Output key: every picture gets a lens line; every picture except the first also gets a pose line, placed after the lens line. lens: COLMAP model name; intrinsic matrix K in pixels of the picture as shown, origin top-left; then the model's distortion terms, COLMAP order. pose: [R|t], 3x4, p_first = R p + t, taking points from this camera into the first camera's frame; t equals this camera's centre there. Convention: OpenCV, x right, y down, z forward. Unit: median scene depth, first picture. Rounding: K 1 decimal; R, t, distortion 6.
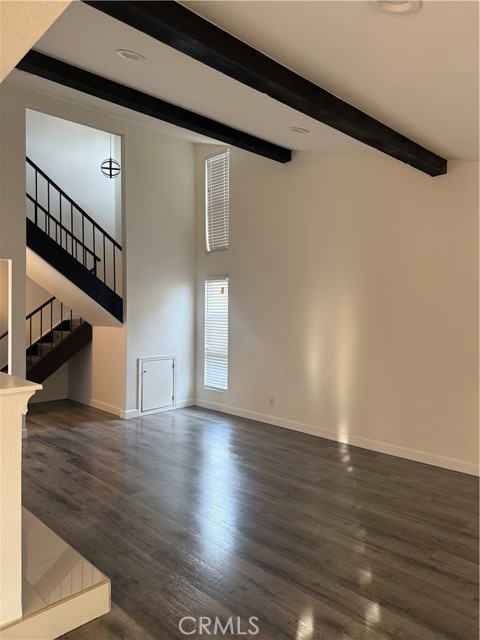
lens RADIAL K [[442.3, 0, 240.0], [0, 442.3, 320.0], [0, 0, 1]] dist [0.058955, -0.043444]
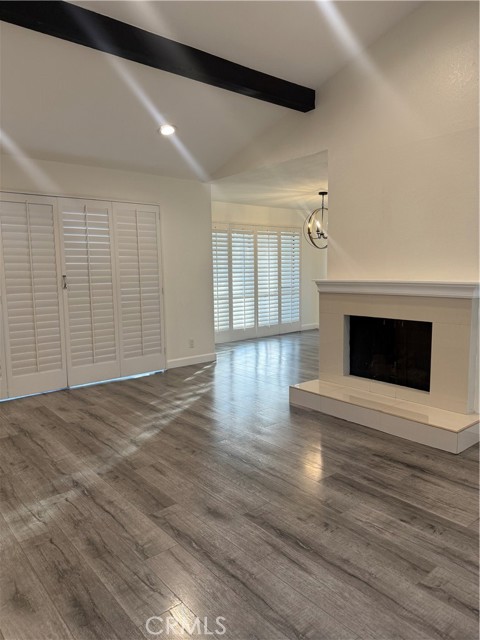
lens RADIAL K [[442.3, 0, 240.0], [0, 442.3, 320.0], [0, 0, 1]] dist [0.058955, -0.043444]
pose [[-0.995799, -0.004591, 0.091449, -0.133186], [0.008347, 0.990033, 0.140591, 0.015859], [-0.091183, 0.140764, -0.985835, 1.531813]]
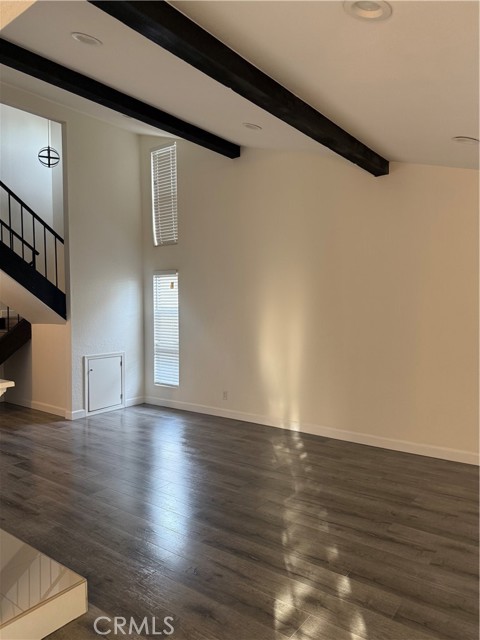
lens RADIAL K [[442.3, 0, 240.0], [0, 442.3, 320.0], [0, 0, 1]] dist [0.058955, -0.043444]
pose [[0.989551, -0.016657, 0.143219, -0.048884], [0.015451, 0.999835, 0.009529, 0.005986], [-0.143354, -0.007216, 0.989645, -0.005286]]
